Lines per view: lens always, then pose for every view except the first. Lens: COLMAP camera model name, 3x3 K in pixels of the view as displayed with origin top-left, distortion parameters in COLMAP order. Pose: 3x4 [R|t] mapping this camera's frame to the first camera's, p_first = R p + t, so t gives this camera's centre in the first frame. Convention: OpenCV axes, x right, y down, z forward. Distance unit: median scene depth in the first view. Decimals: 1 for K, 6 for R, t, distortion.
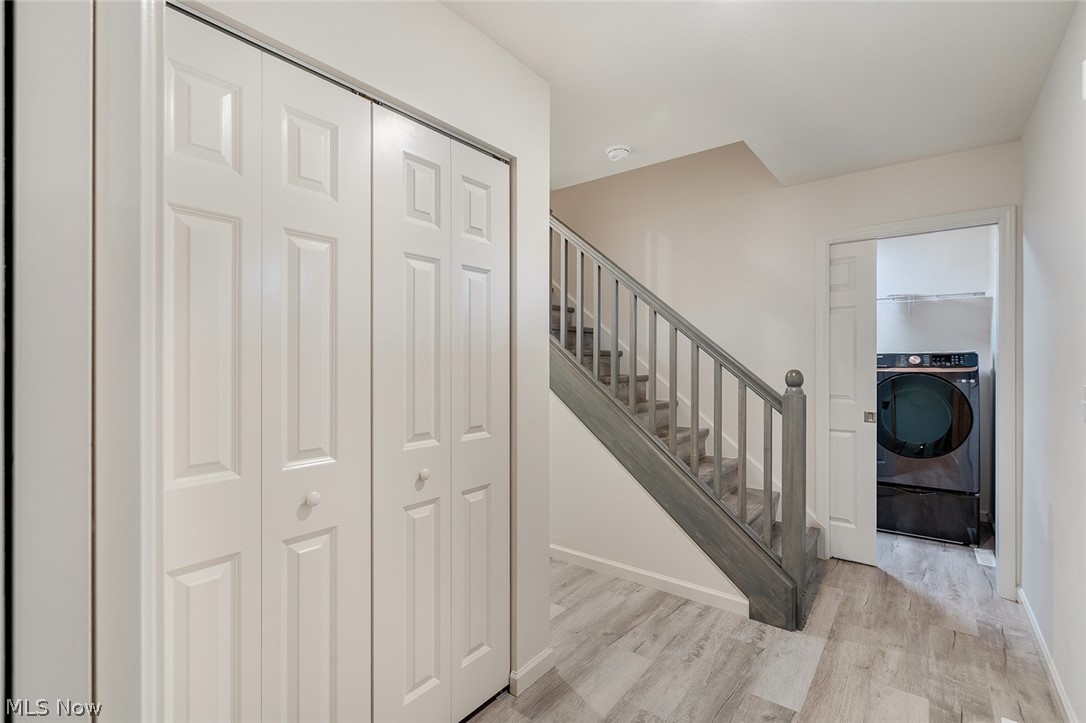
lens RADIAL K [[496.7, 0, 545.3], [0, 496.7, 362.2], [0, 0, 1]] dist [-0.005329, 0.000241]
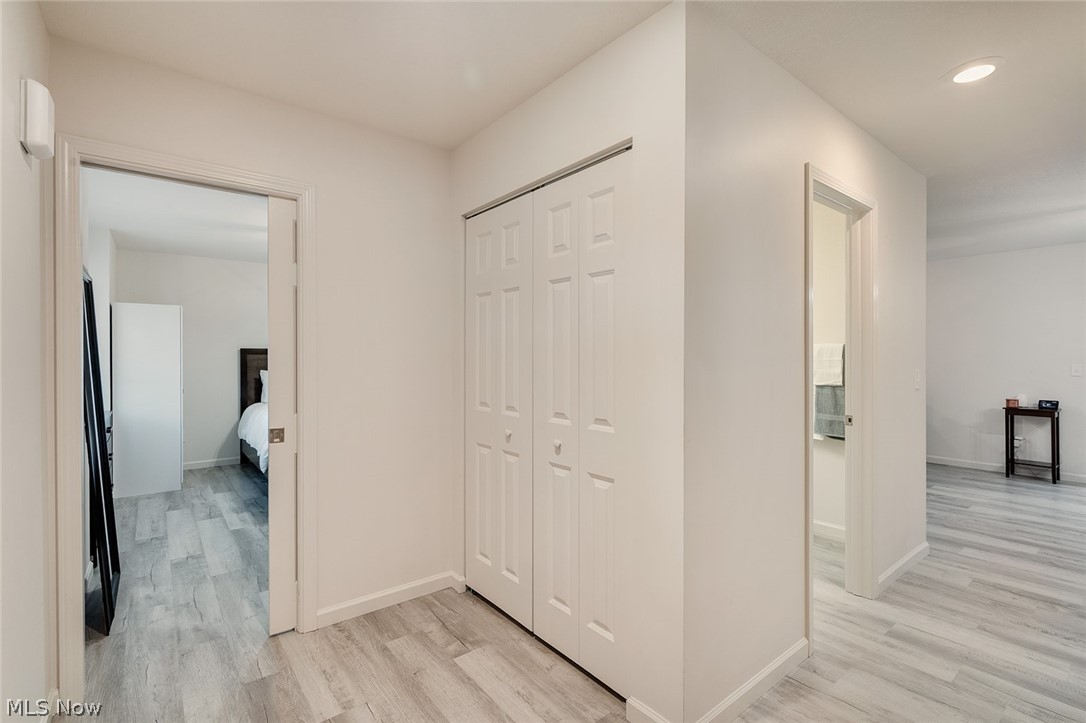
lens RADIAL K [[496.7, 0, 544.4], [0, 496.7, 358.4], [0, 0, 1]] dist [-0.005329, 0.000241]
pose [[-0.234217, 0.005018, -0.972171, 0.992181], [0.000430, 0.999987, 0.005058, -0.008904], [0.972184, 0.000767, -0.234216, 1.201387]]
